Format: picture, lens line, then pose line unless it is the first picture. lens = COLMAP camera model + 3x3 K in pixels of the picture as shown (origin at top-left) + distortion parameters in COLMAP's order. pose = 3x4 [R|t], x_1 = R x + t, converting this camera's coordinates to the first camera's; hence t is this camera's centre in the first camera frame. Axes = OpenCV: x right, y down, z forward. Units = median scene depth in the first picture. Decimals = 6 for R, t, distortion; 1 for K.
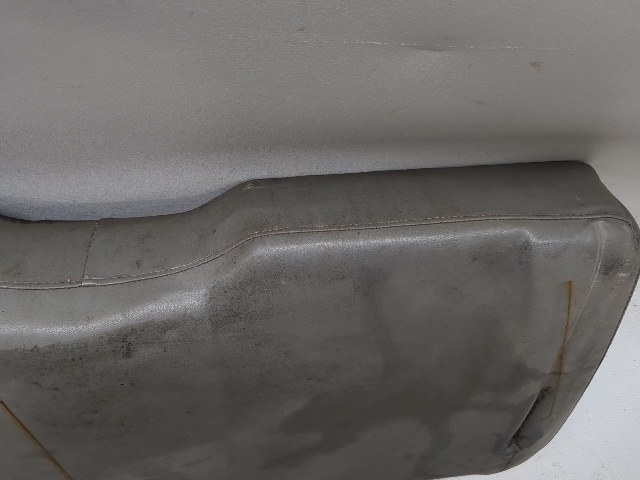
lens RADIAL K [[585.1, 0, 320.0], [0, 585.1, 240.0], [0, 0, 1]] dist [0.105176, -0.315886]
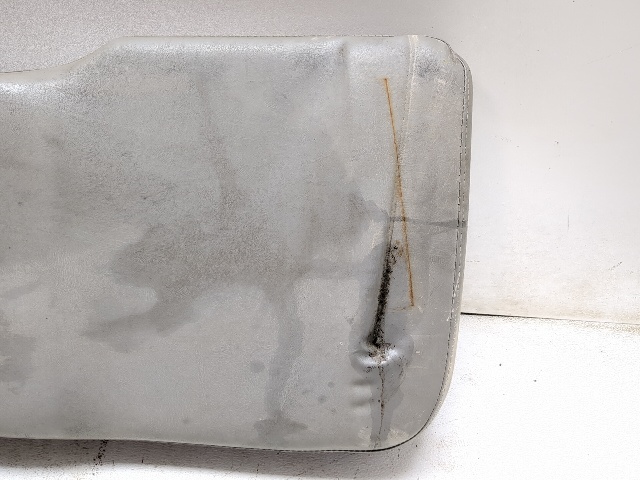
lens RADIAL K [[585.1, 0, 320.0], [0, 585.1, 240.0], [0, 0, 1]] dist [0.105176, -0.315886]
pose [[0.979524, 0.051615, -0.194597, 0.467045], [-0.150828, 0.828375, -0.539487, 0.781509], [0.133353, 0.557791, 0.819199, 0.258875]]
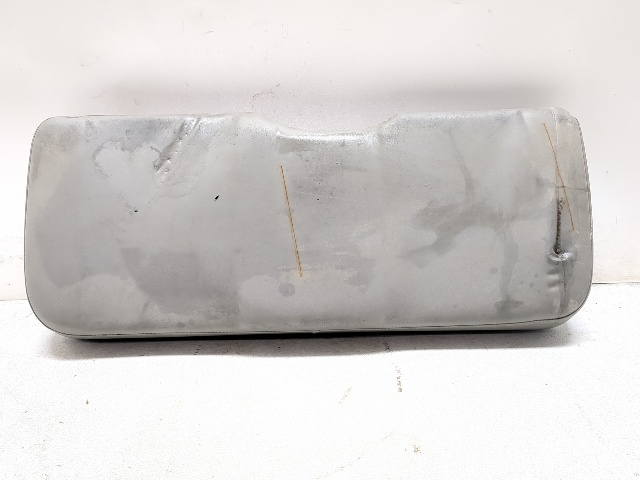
lens RADIAL K [[585.1, 0, 320.0], [0, 585.1, 240.0], [0, 0, 1]] dist [0.105176, -0.315886]
pose [[0.994293, -0.040082, -0.098872, -0.178223], [-0.050635, 0.638426, -0.768016, 1.826024], [0.093906, 0.768639, 0.632752, -0.113576]]
